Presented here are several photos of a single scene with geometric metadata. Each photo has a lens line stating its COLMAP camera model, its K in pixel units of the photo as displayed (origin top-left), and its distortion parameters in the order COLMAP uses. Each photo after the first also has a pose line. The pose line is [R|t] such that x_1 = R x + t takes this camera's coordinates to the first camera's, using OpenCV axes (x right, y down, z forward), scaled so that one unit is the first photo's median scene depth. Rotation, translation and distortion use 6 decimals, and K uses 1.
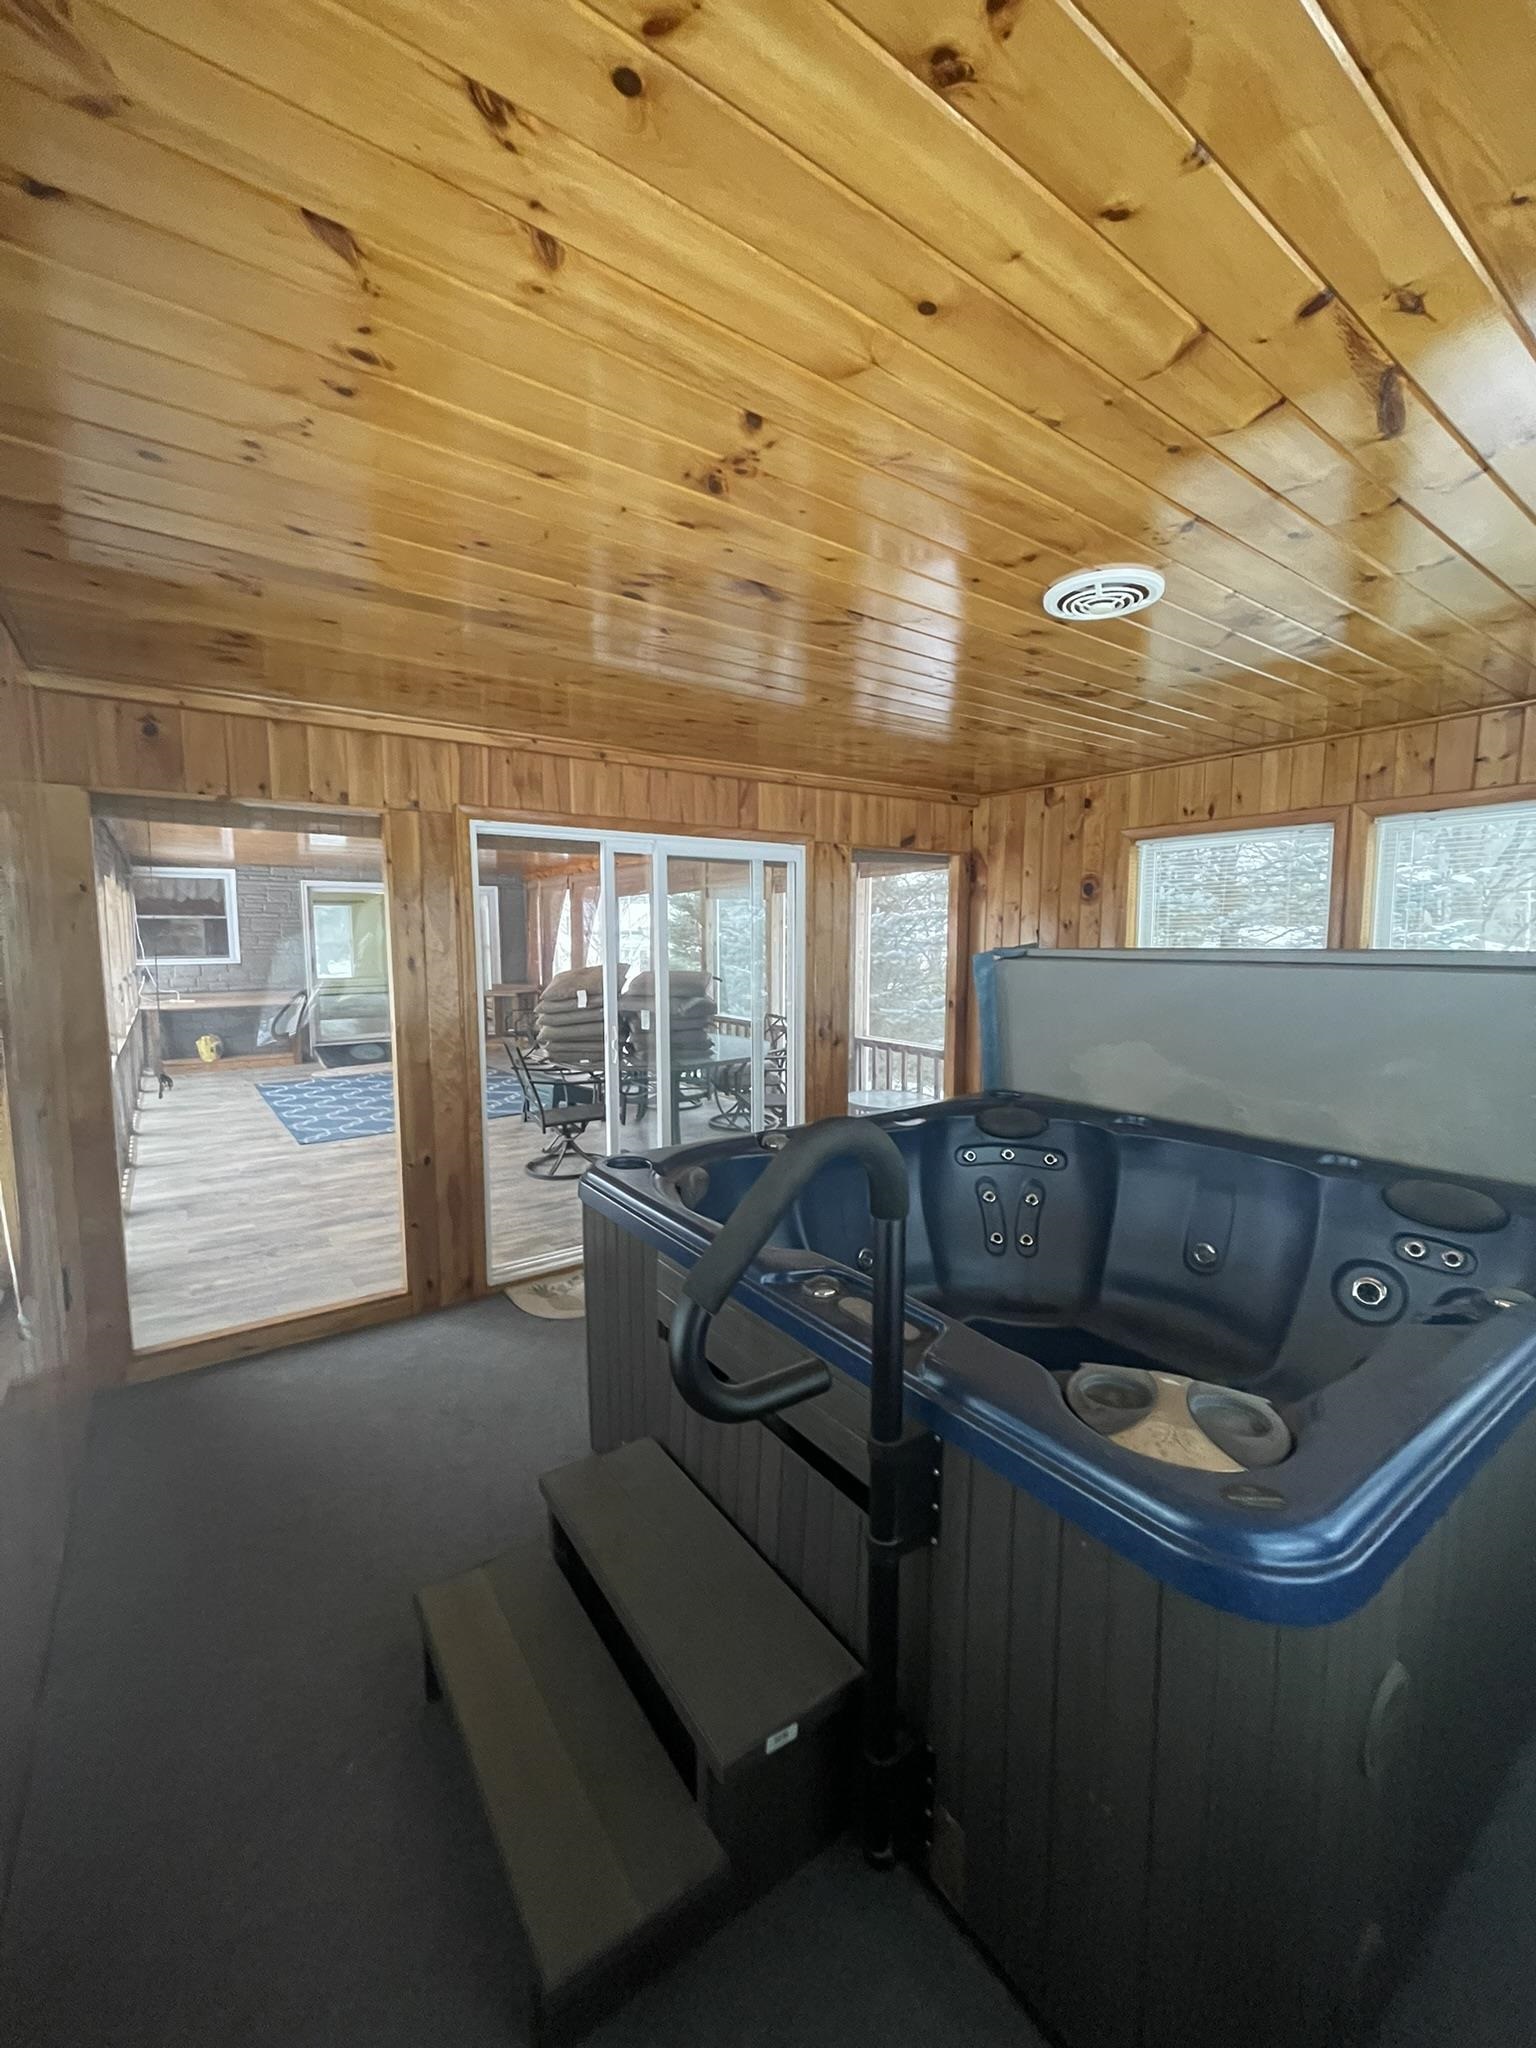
lens RADIAL K [[813.0, 0, 769.2], [0, 813.0, 1020.6], [0, 0, 1]] dist [-0.019583, 0.007775]
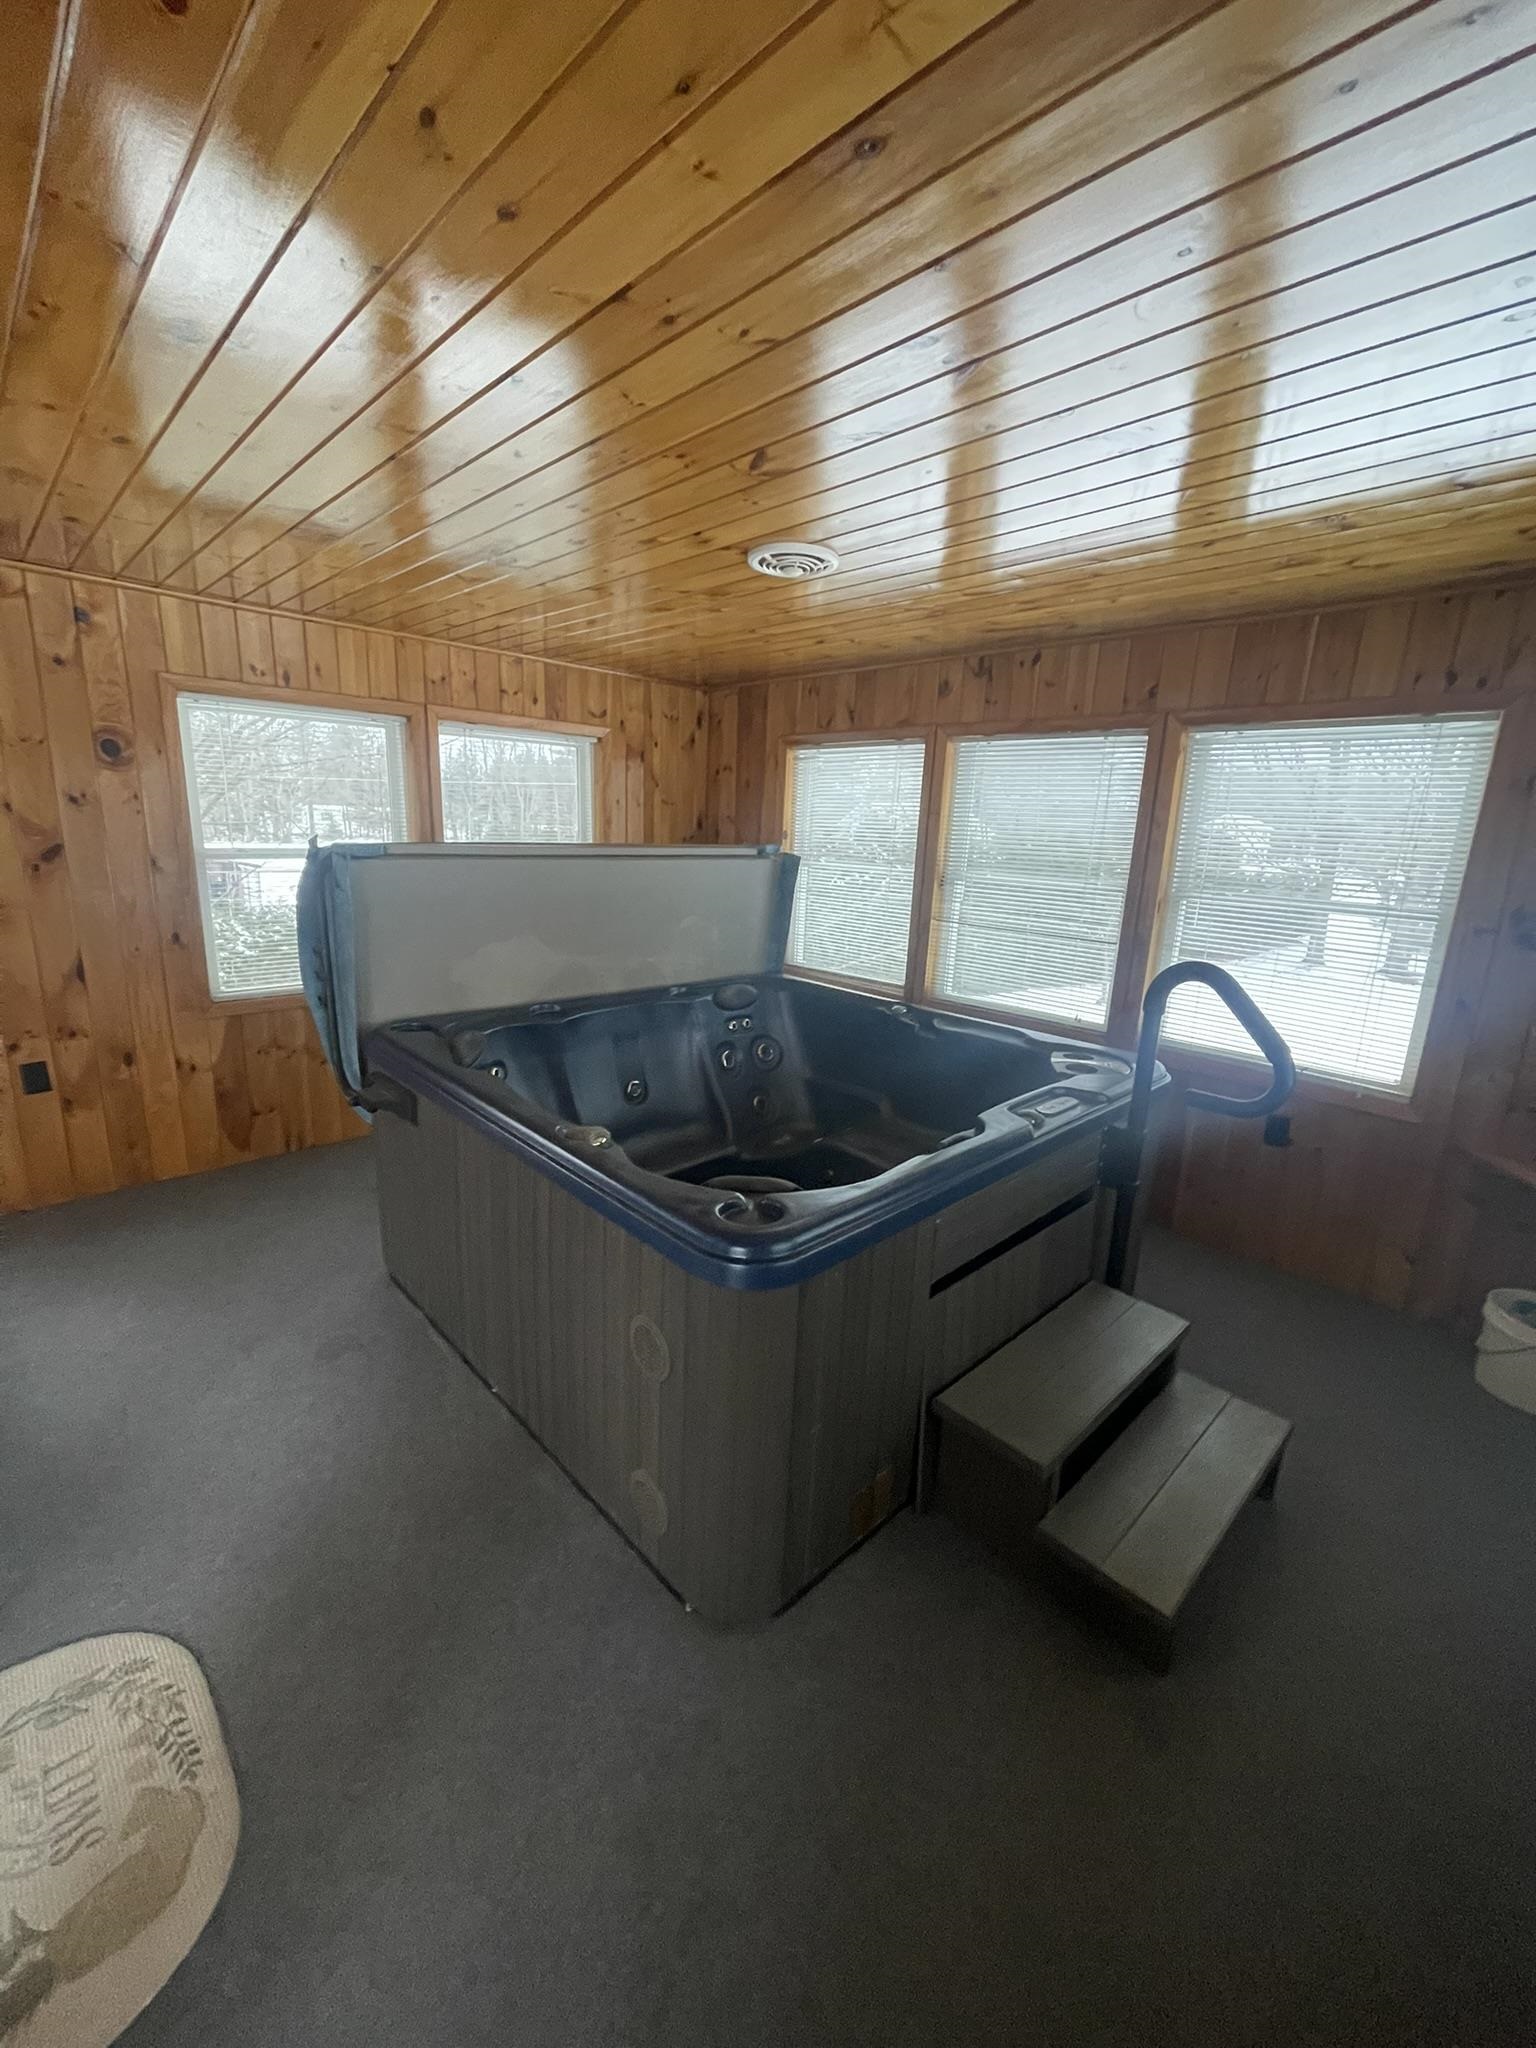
lens RADIAL K [[813.0, 0, 769.2], [0, 813.0, 1020.6], [0, 0, 1]] dist [-0.019583, 0.007775]
pose [[-0.144101, -0.239187, 0.960221, -0.457458], [0.059079, 0.966538, 0.249627, -0.083386], [-0.987798, 0.092700, -0.125149, 0.611385]]
